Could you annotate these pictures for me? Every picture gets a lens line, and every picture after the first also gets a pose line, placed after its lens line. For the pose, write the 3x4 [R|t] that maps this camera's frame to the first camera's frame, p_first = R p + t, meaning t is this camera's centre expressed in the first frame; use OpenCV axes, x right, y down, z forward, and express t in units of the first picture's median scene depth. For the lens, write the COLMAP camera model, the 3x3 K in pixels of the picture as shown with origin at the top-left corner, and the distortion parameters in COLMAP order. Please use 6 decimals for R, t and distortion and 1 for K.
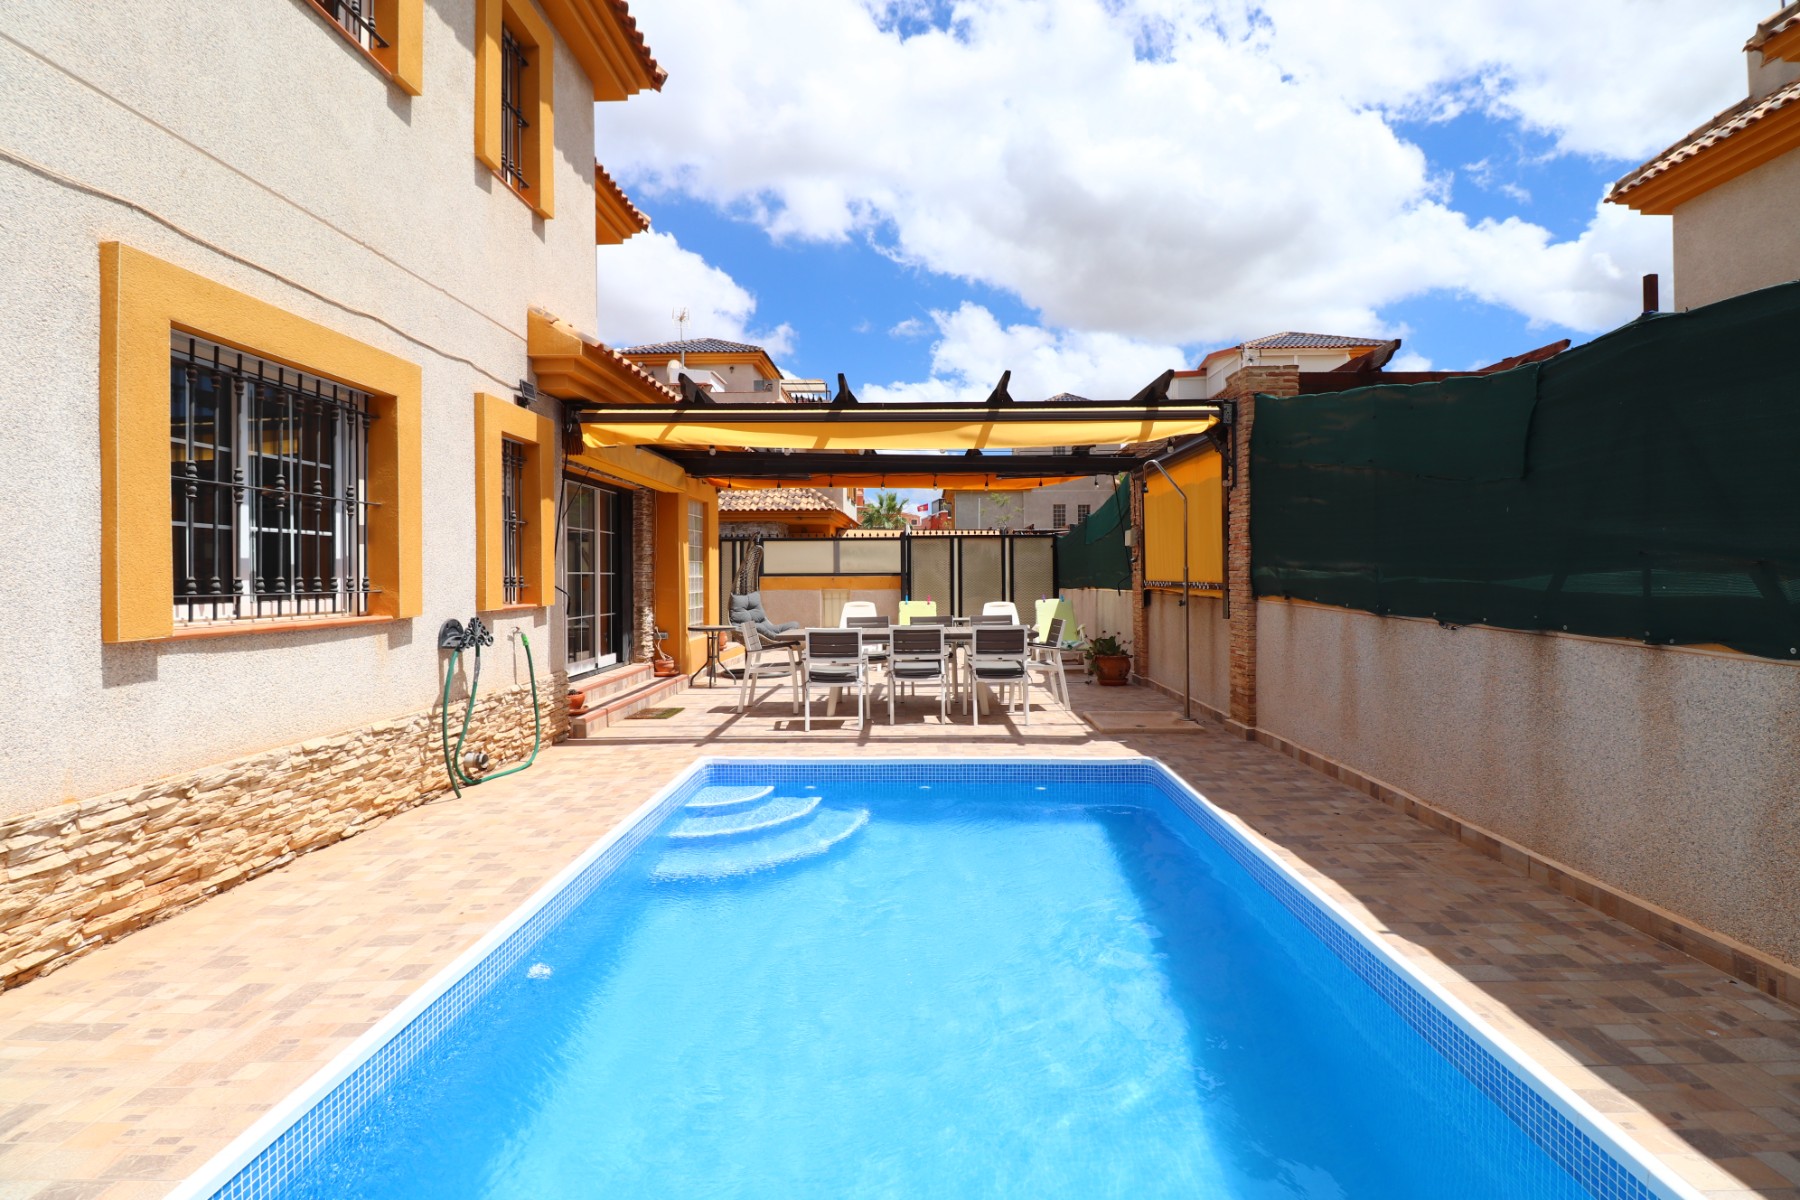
lens RADIAL K [[835.1, 0, 905.4], [0, 835.1, 581.1], [0, 0, 1]] dist [0.000198, -0.014298]
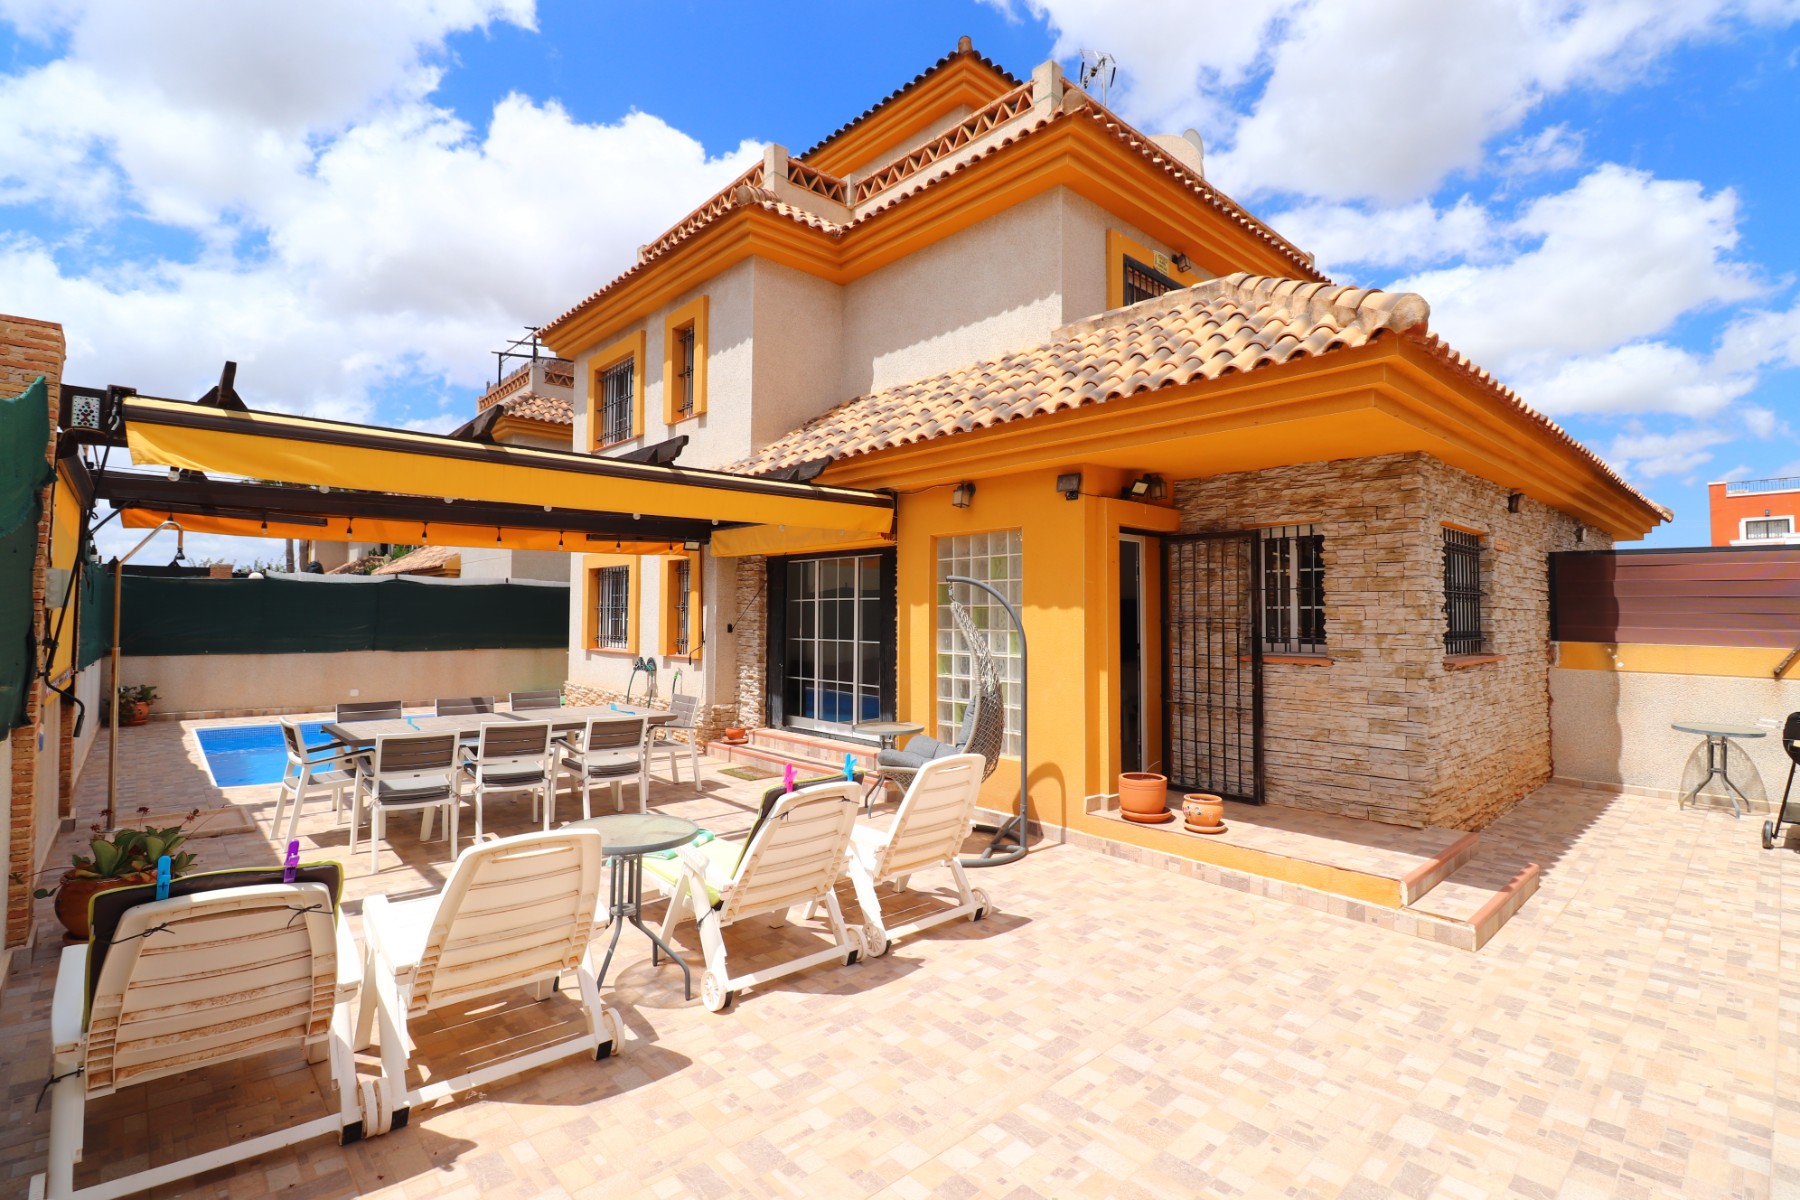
lens RADIAL K [[835.1, 0, 905.4], [0, 835.1, 581.1], [0, 0, 1]] dist [0.000198, -0.014298]
pose [[-0.717741, -0.025983, -0.695825, 0.554257], [-0.005809, 0.999492, -0.031331, -0.098886], [0.696286, -0.018446, -0.717527, 3.432648]]
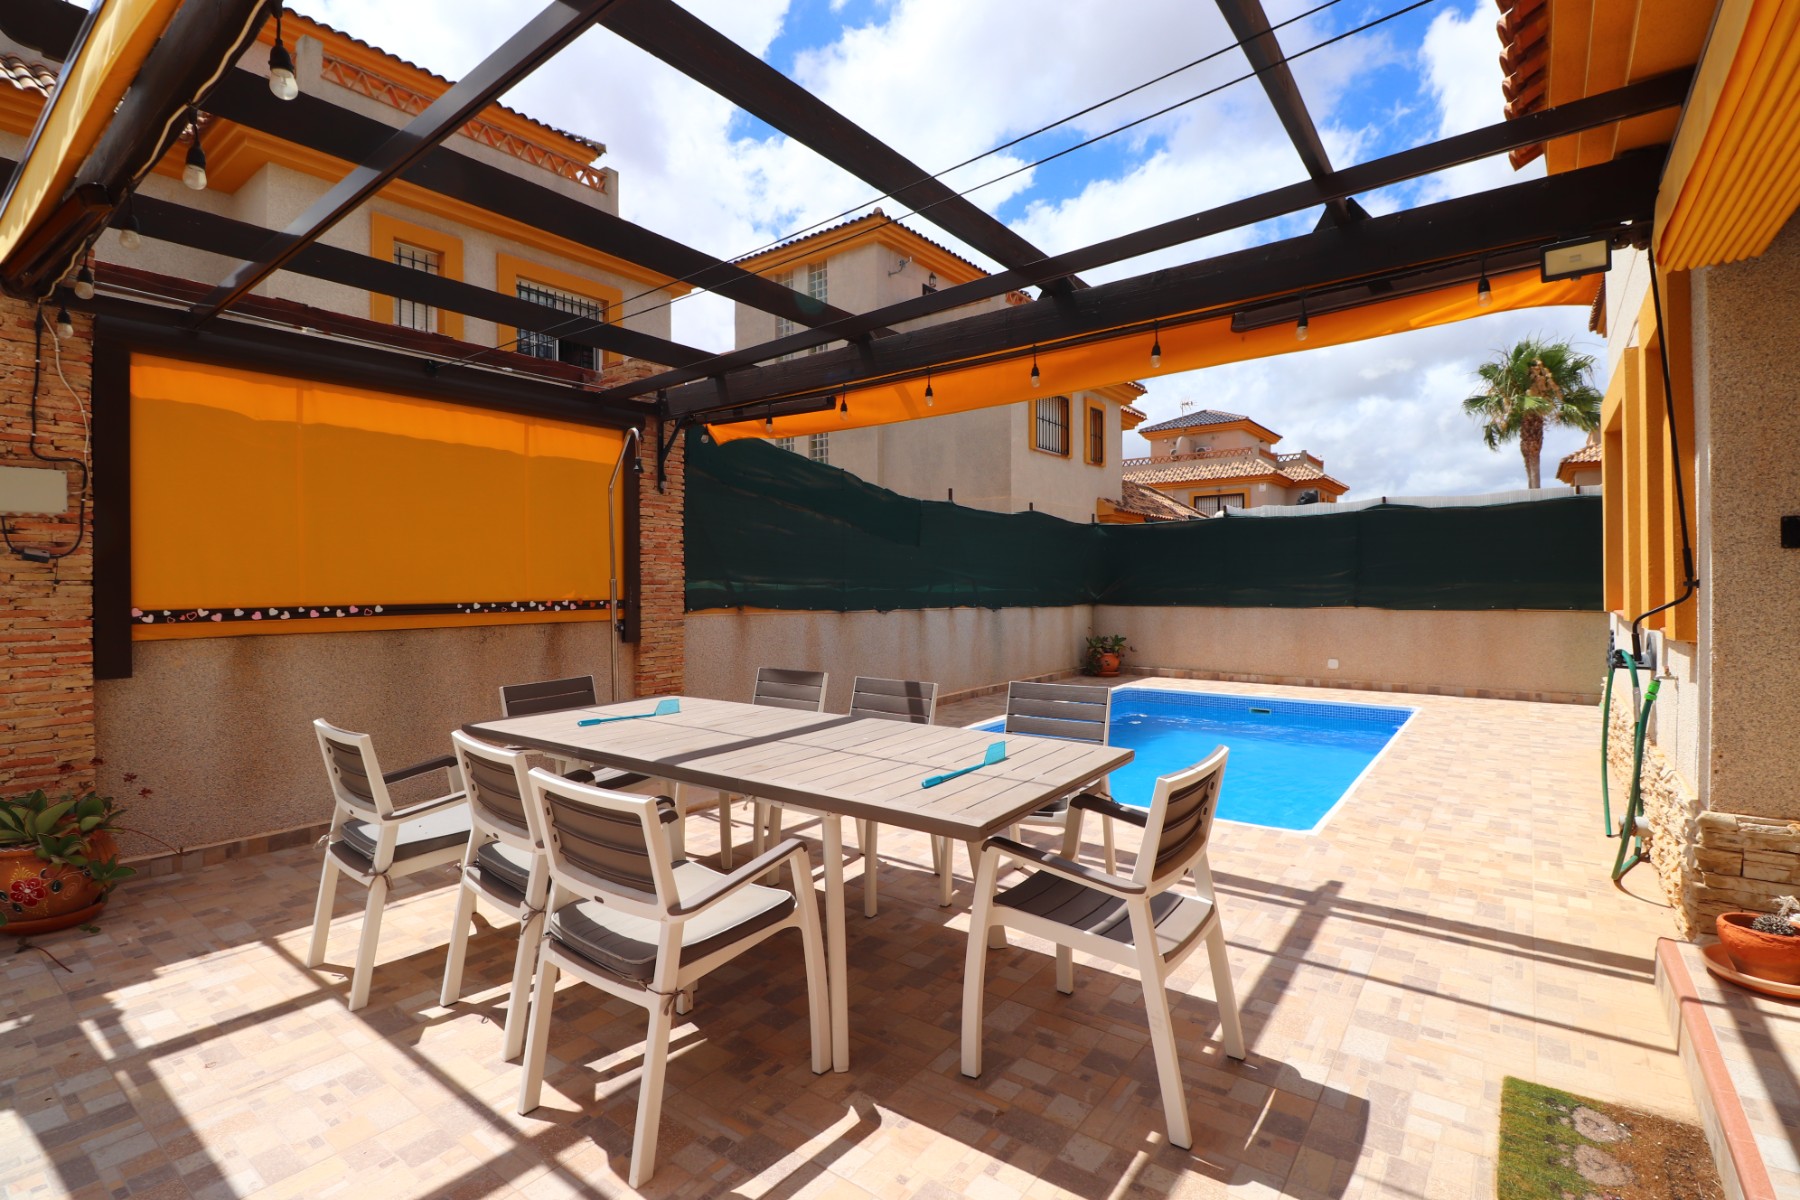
lens RADIAL K [[835.1, 0, 905.4], [0, 835.1, 581.1], [0, 0, 1]] dist [0.000198, -0.014298]
pose [[-0.810714, 0.015163, 0.585246, -0.497794], [0.018074, 0.999836, -0.000867, -0.015745], [-0.585163, 0.009875, -0.810856, 2.326999]]
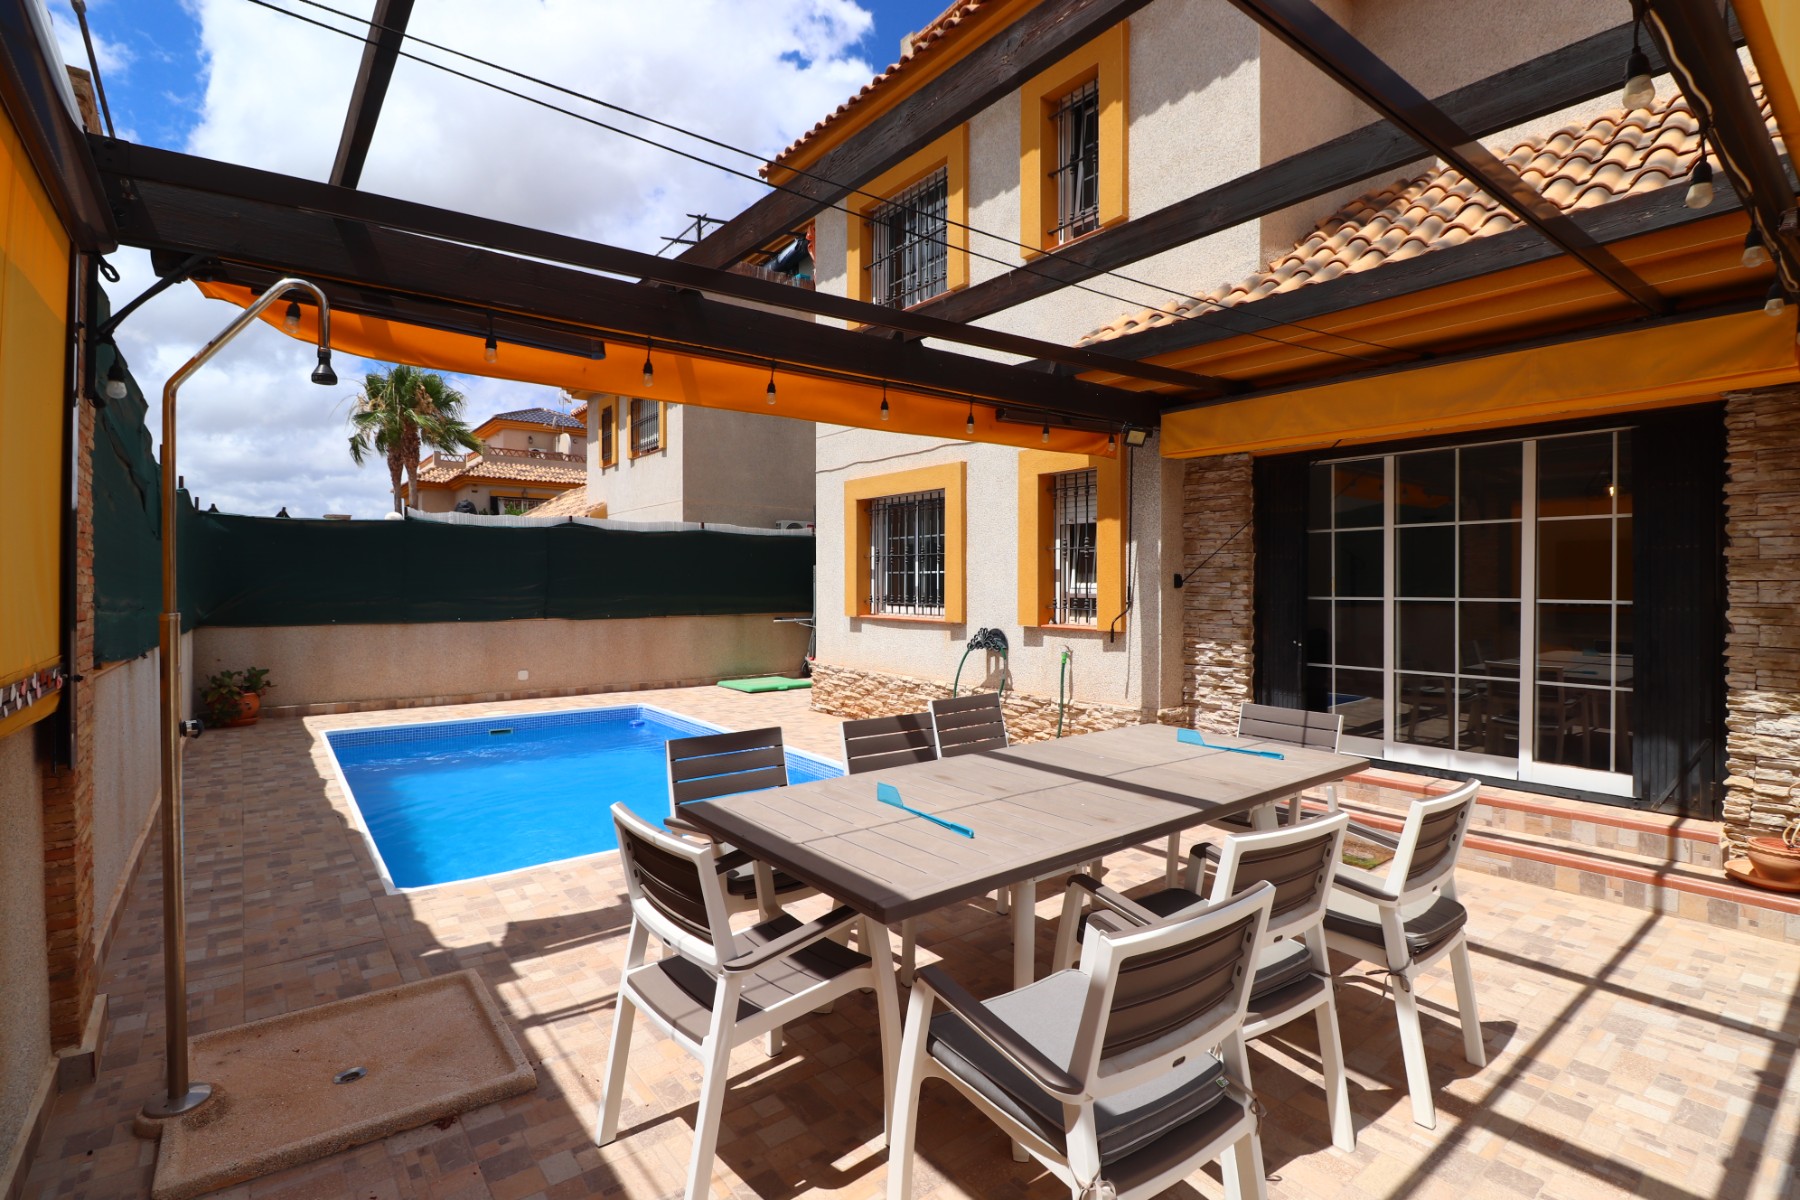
lens RADIAL K [[835.1, 0, 905.4], [0, 835.1, 581.1], [0, 0, 1]] dist [0.000198, -0.014298]
pose [[-0.769610, 0.004309, -0.638500, 0.517267], [-0.001053, 0.999967, 0.008018, -0.049849], [0.638514, 0.006843, -0.769580, 2.252800]]
